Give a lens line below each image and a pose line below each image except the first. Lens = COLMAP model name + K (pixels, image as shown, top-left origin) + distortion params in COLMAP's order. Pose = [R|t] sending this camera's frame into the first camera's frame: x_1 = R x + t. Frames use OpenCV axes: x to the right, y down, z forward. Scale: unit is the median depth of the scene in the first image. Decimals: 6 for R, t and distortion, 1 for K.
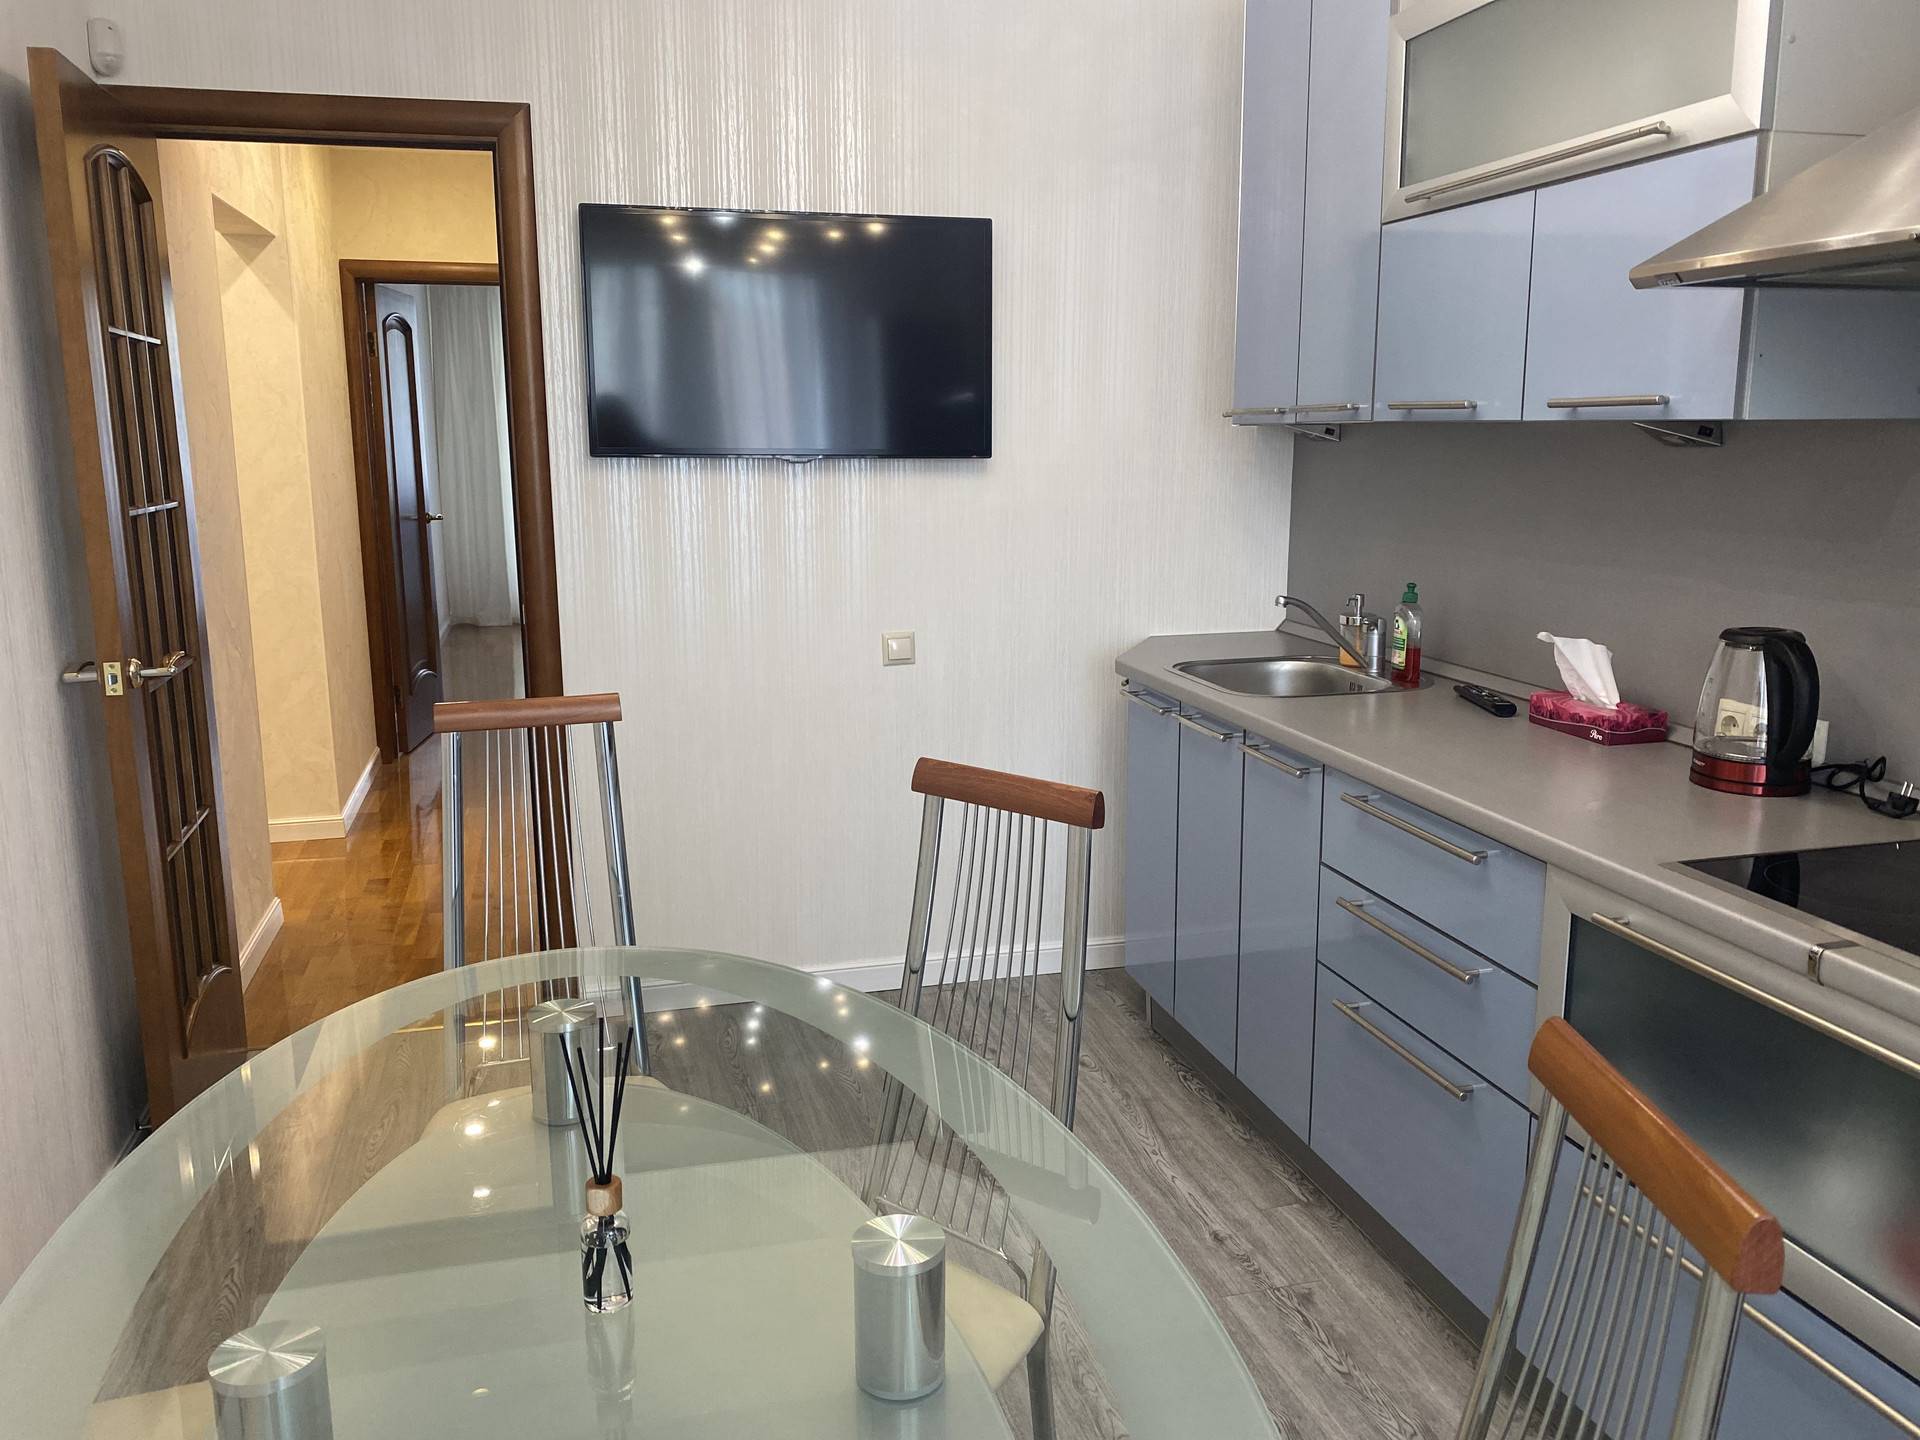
lens RADIAL K [[1457.3, 0, 957.9], [0, 1457.3, 698.6], [0, 0, 1]] dist [0.024649, -0.037034]
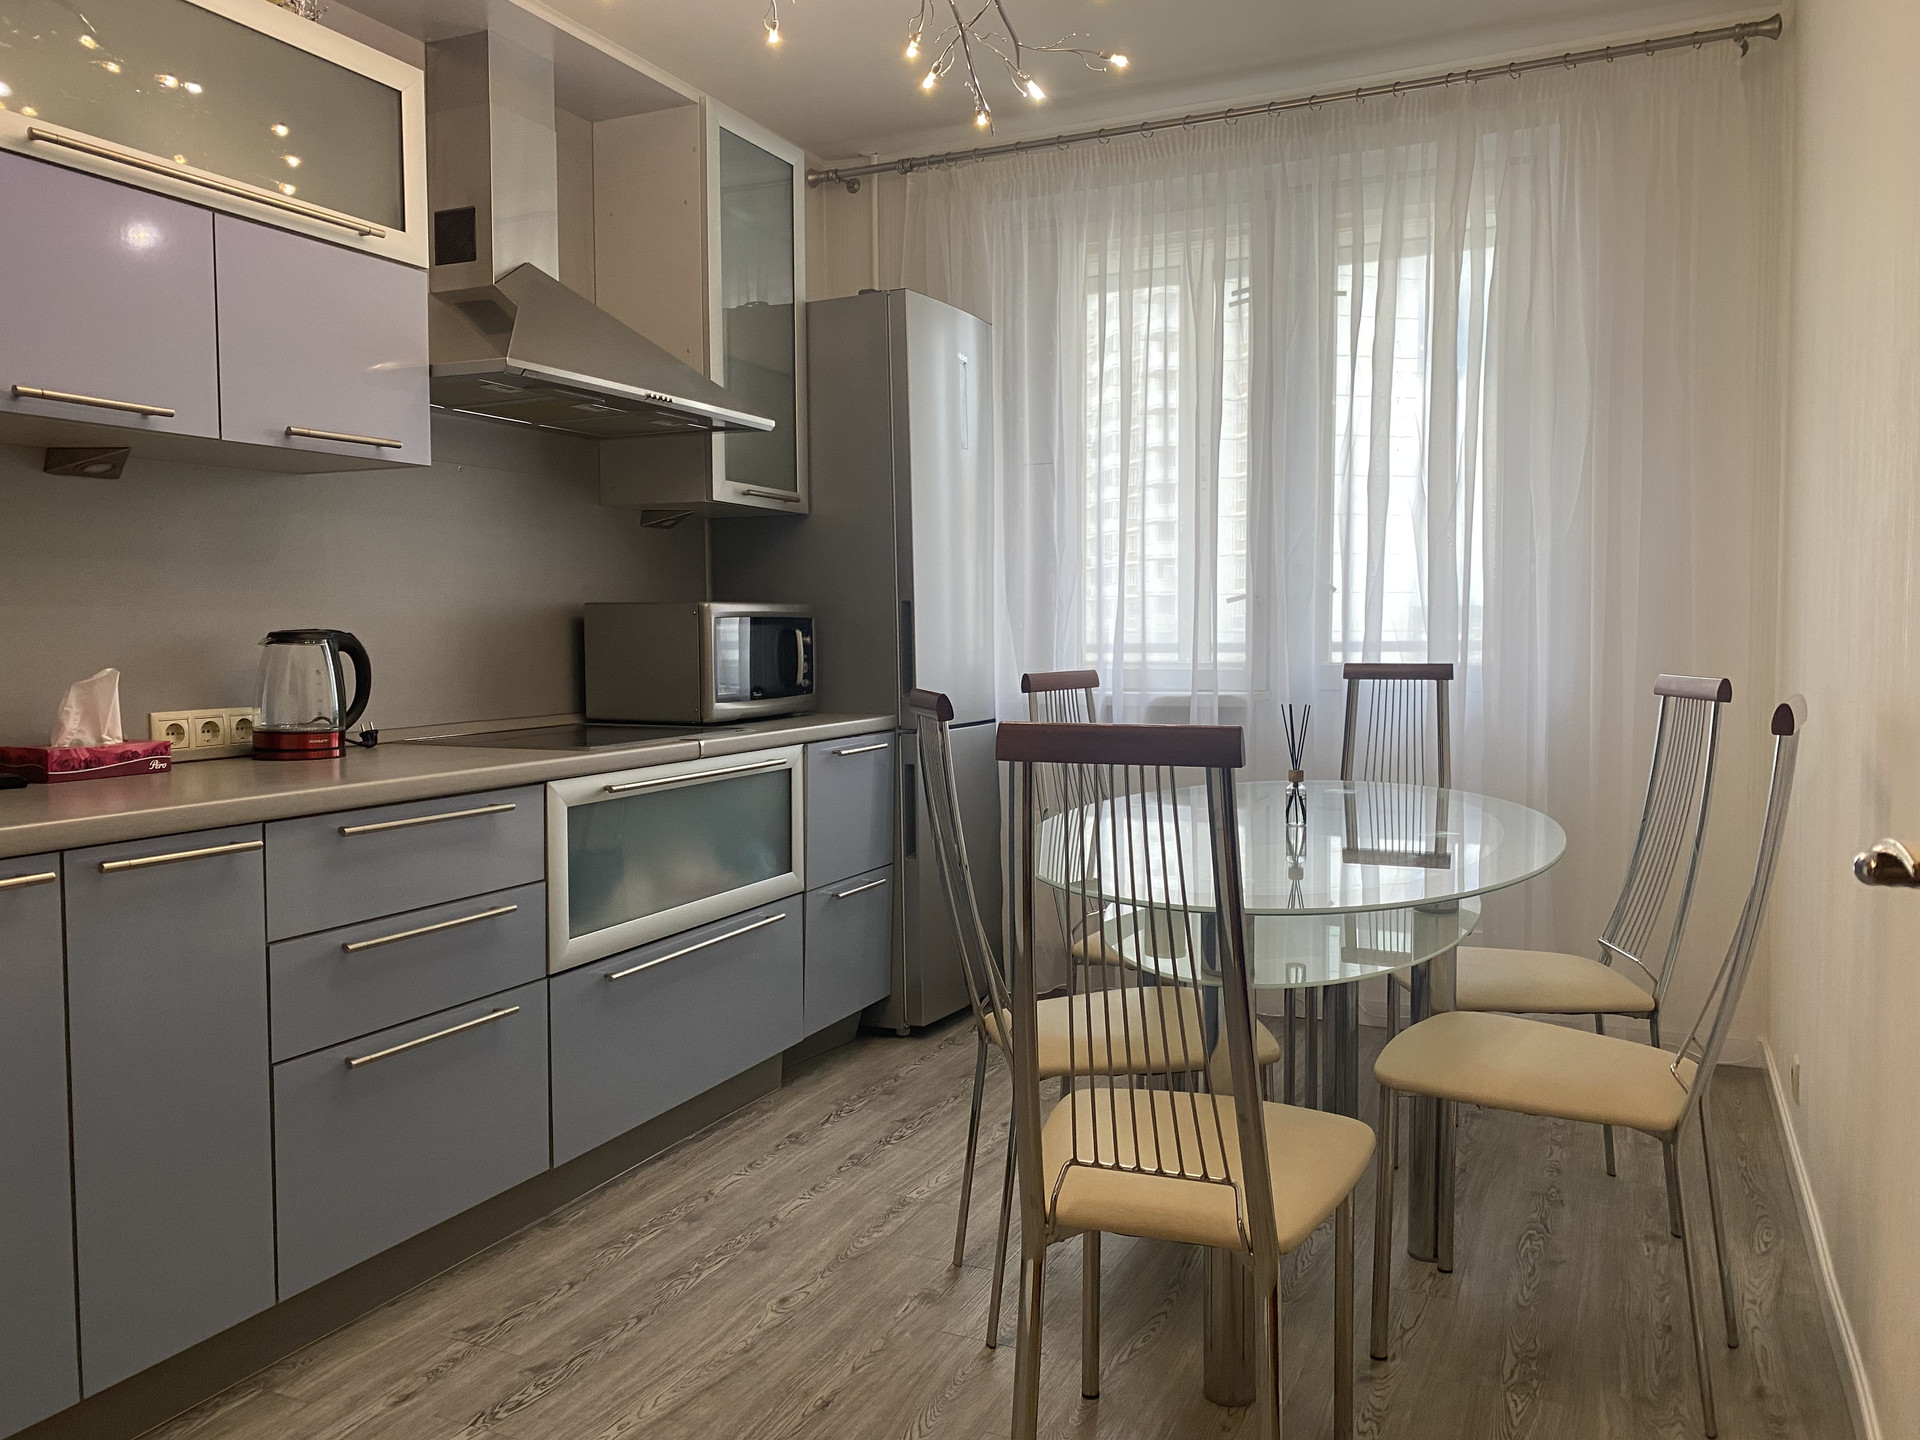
lens RADIAL K [[1457.3, 0, 972.8], [0, 1457.3, 708.6], [0, 0, 1]] dist [0.024649, -0.037034]
pose [[-0.772456, -0.024723, 0.634587, -0.640524], [0.124477, 0.973965, 0.189466, -0.136911], [-0.622750, 0.225346, -0.749268, 1.467393]]
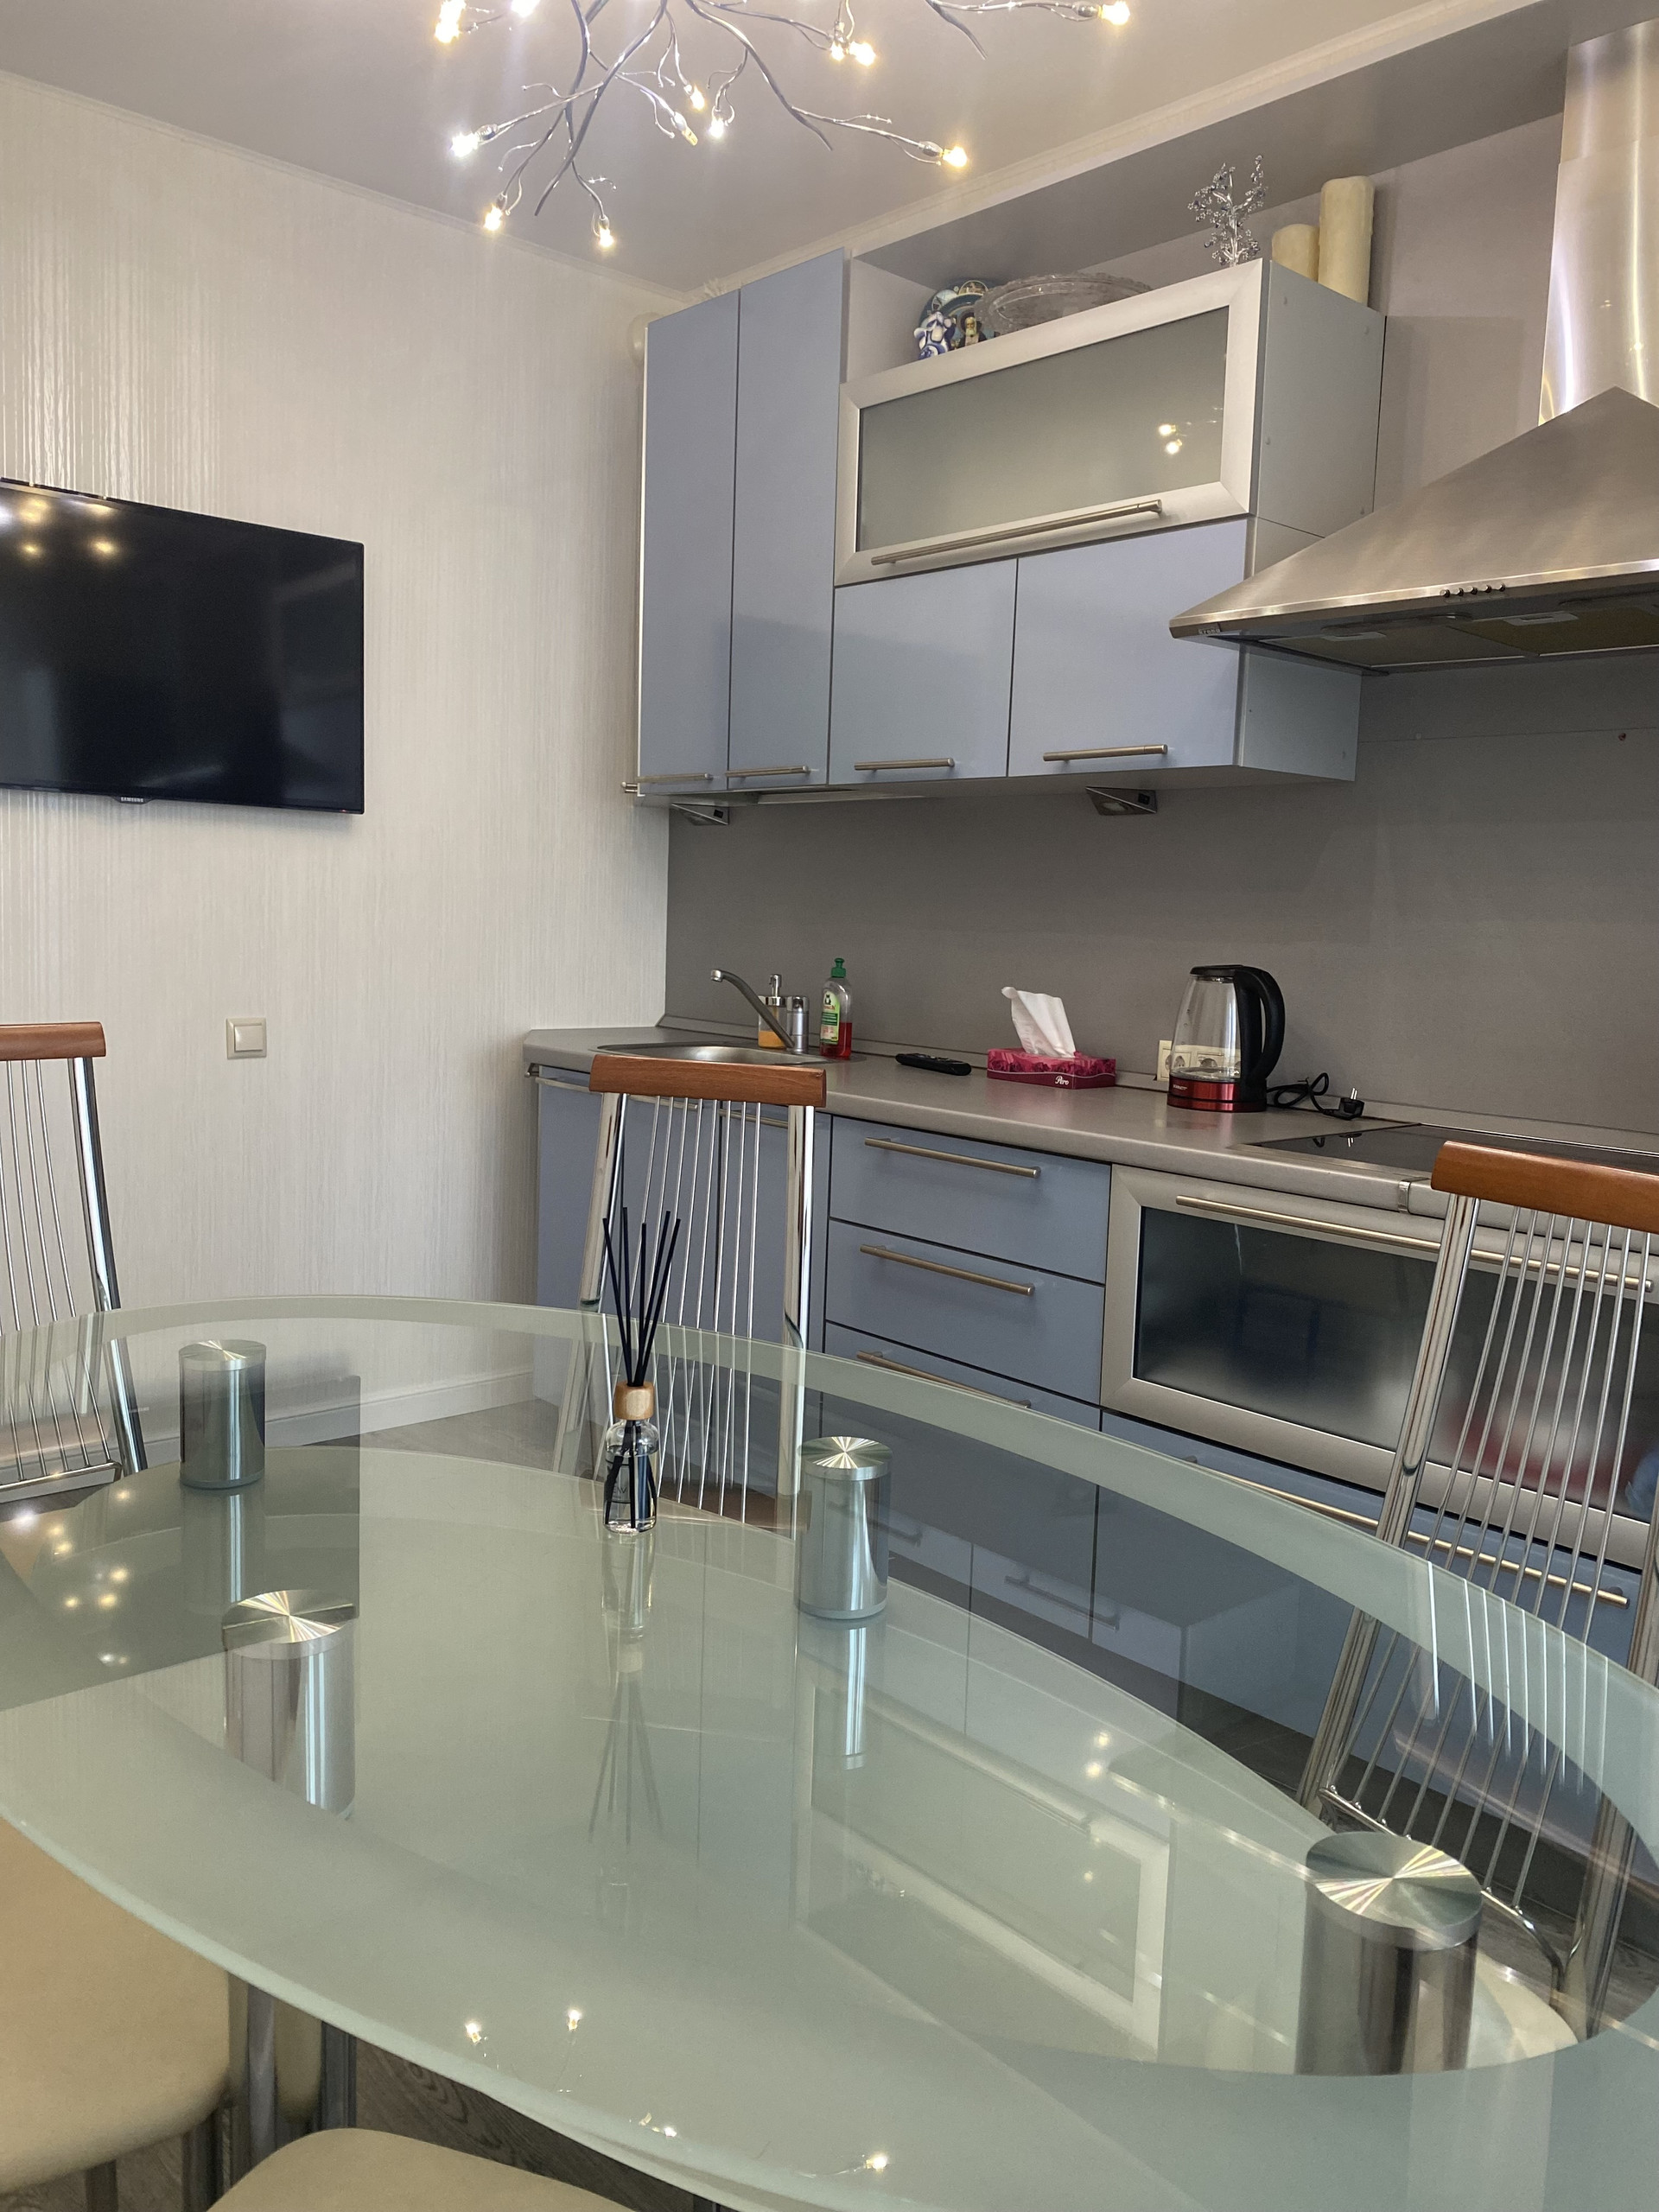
lens RADIAL K [[1678.9, 0, 815.1], [0, 1678.9, 1117.7], [0, 0, 1]] dist [0.024649, -0.037034]
pose [[0.895207, -0.018744, 0.445256, -0.281713], [0.041329, 0.998301, -0.041068, 0.099658], [-0.443730, 0.055166, 0.894461, -0.008120]]
